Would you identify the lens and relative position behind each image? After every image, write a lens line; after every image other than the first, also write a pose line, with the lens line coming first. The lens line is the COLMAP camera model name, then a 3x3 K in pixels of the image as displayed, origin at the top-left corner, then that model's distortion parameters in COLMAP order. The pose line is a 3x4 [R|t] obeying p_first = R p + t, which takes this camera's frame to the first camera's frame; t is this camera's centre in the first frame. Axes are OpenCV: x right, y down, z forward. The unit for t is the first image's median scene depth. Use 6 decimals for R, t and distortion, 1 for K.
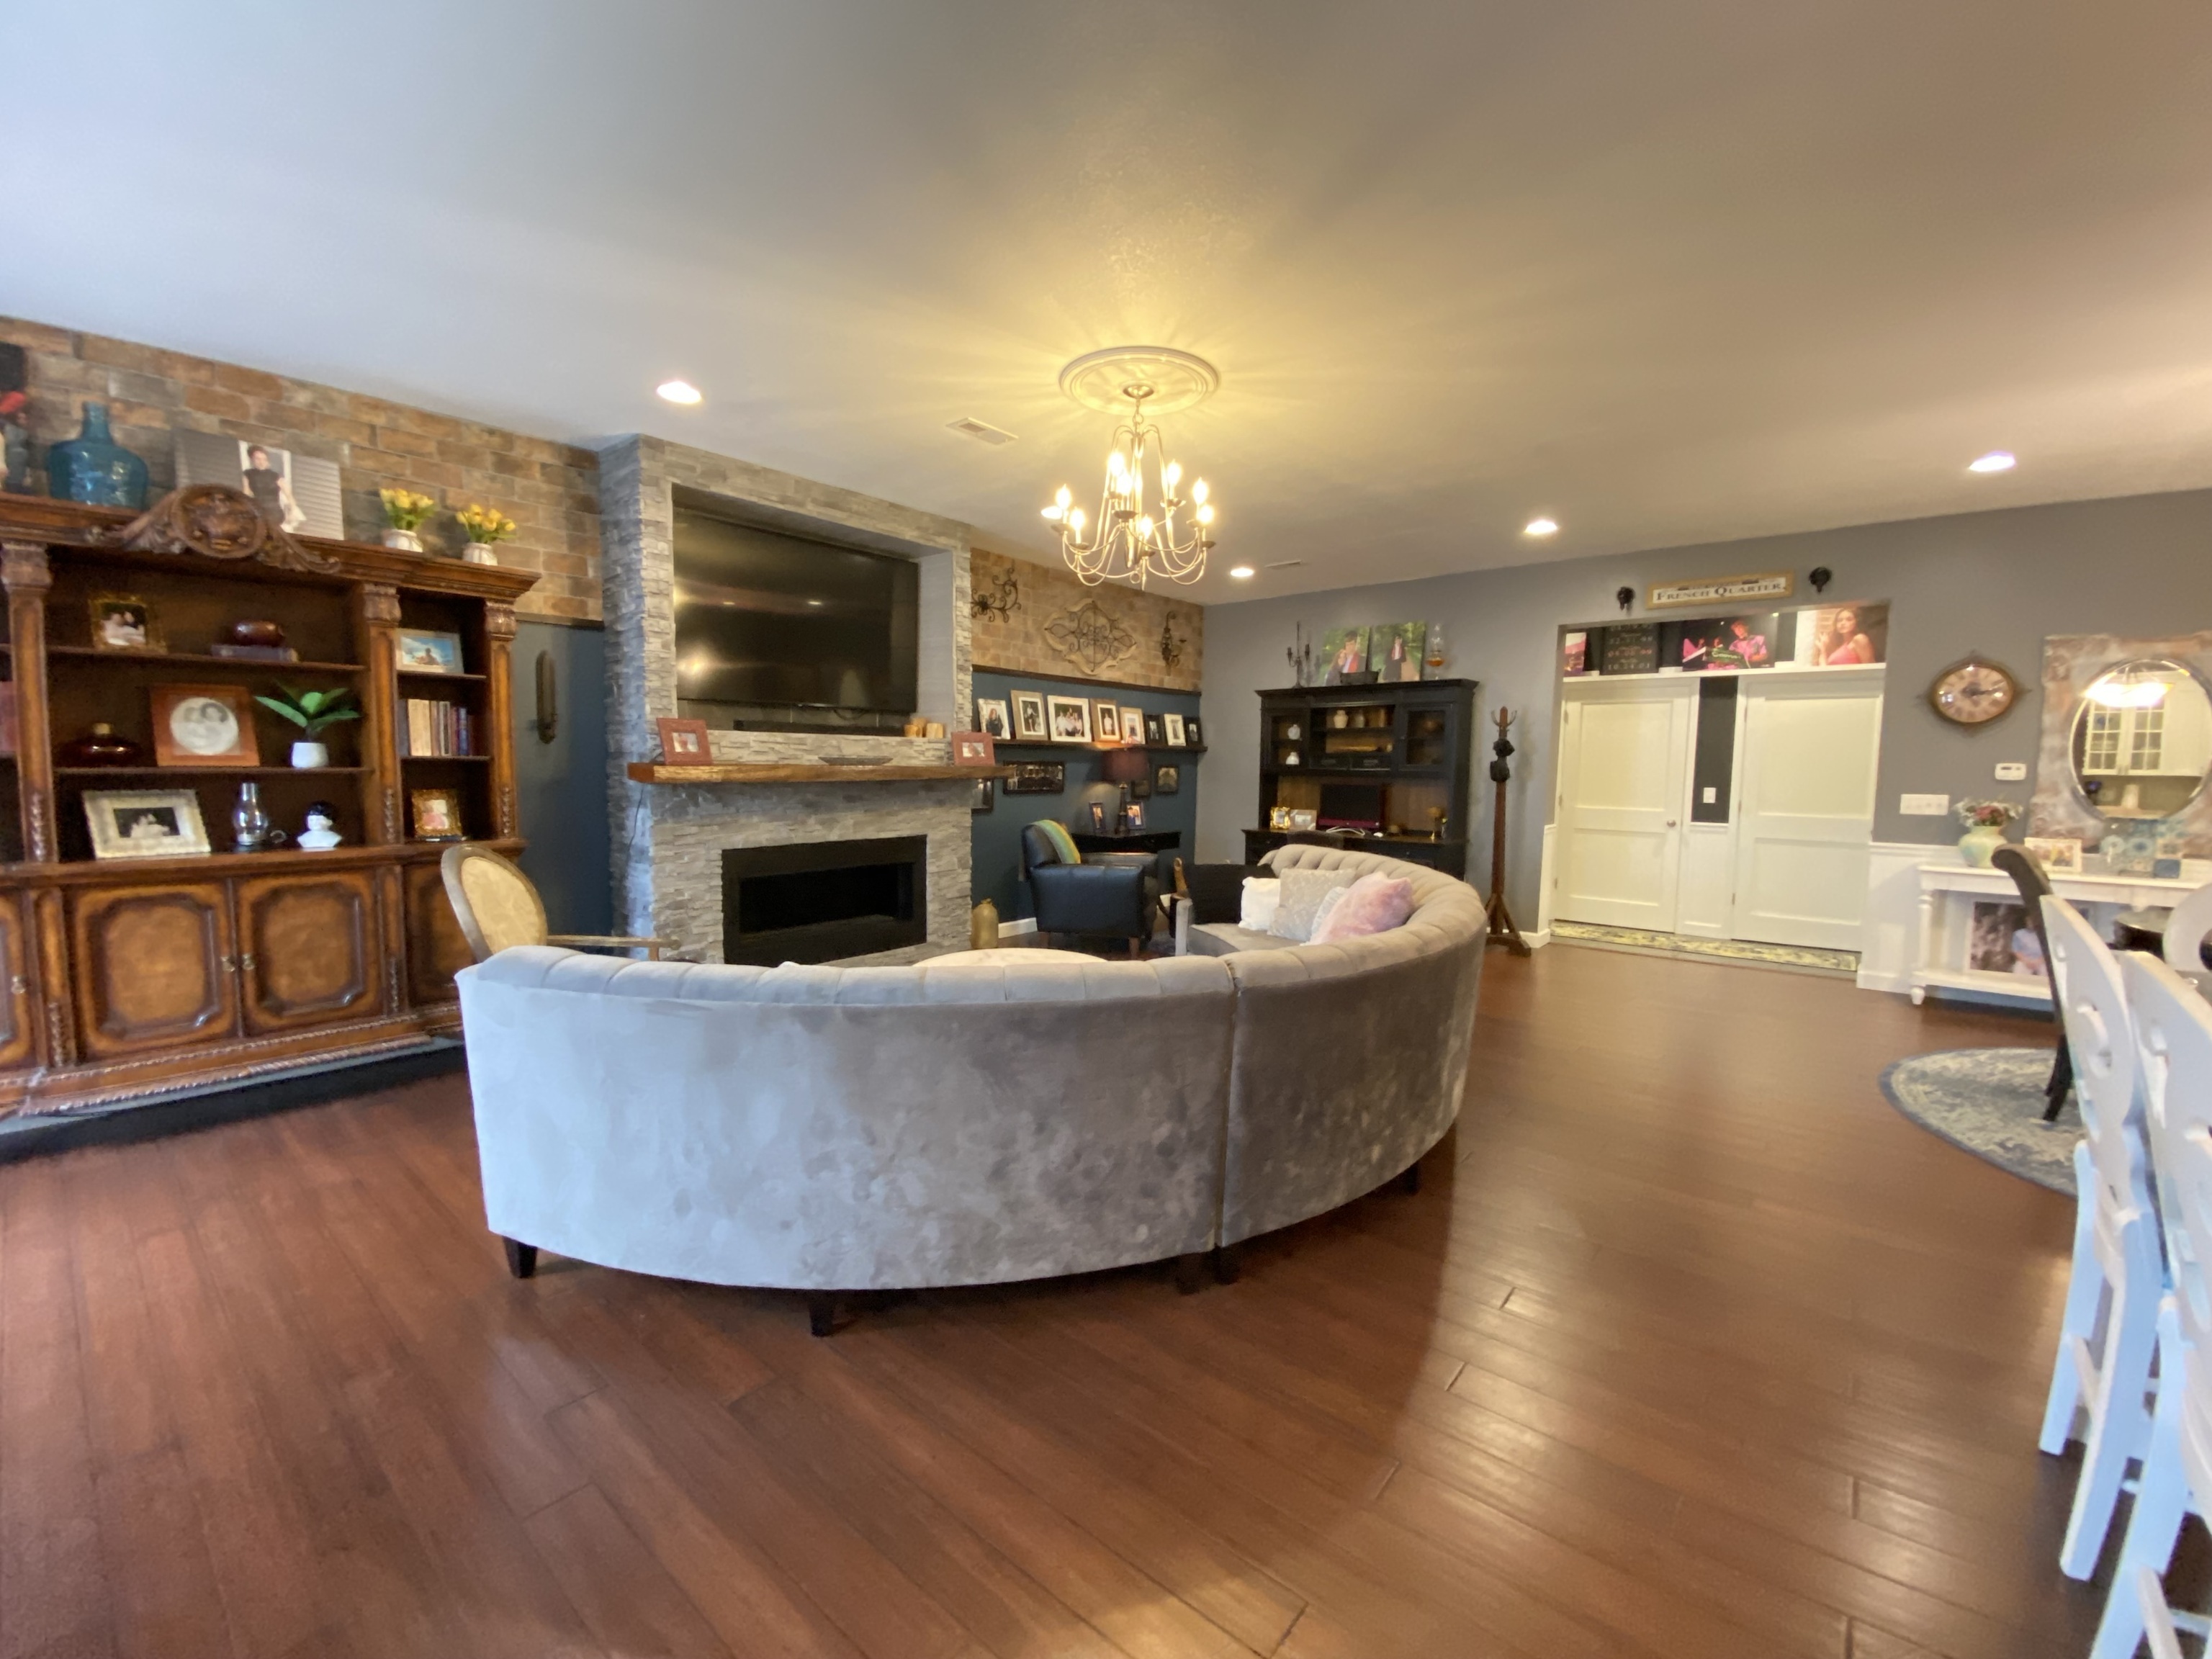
lens RADIAL K [[886.8, 0, 1109.0], [0, 886.8, 831.4], [0, 0, 1]] dist [0.024037, -0.021644]
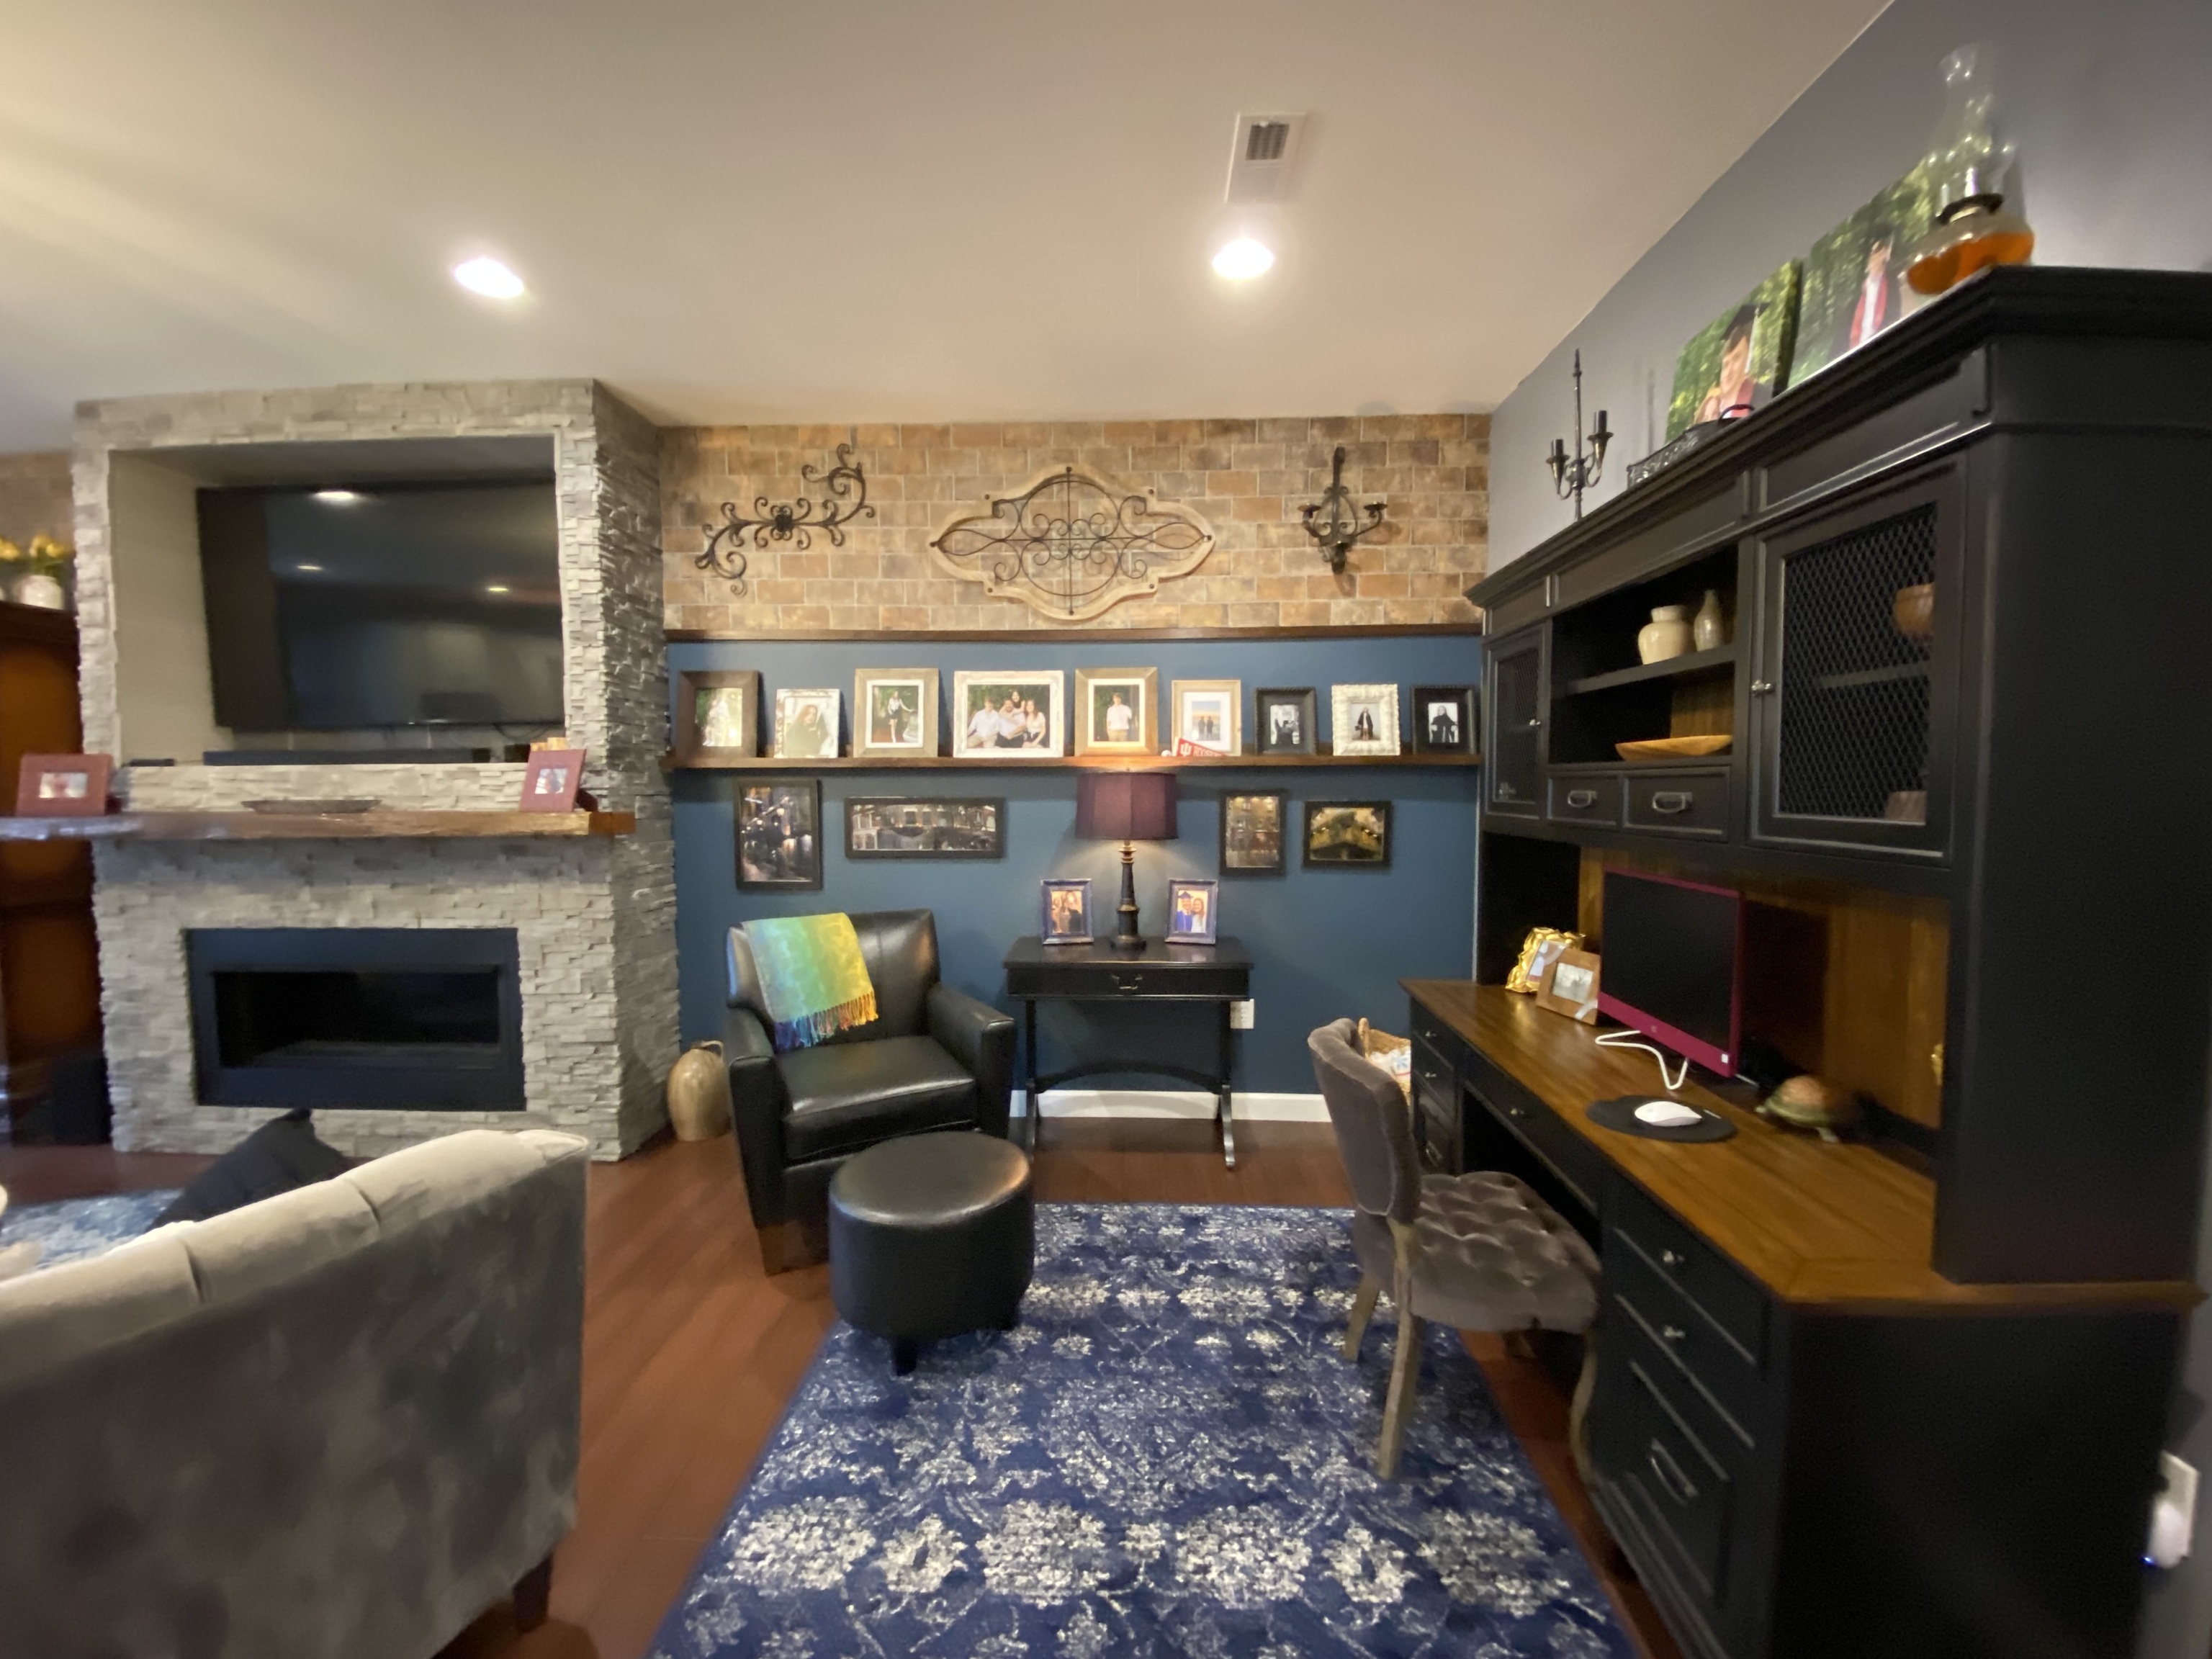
lens RADIAL K [[914.9, 0, 1114.9], [0, 914.9, 833.0], [0, 0, 1]] dist [0.022240, -0.024209]
pose [[0.618093, 0.024102, -0.785735, 0.429442], [-0.049579, 0.998735, -0.008365, -0.061359], [0.784540, 0.044127, 0.618506, 0.776620]]
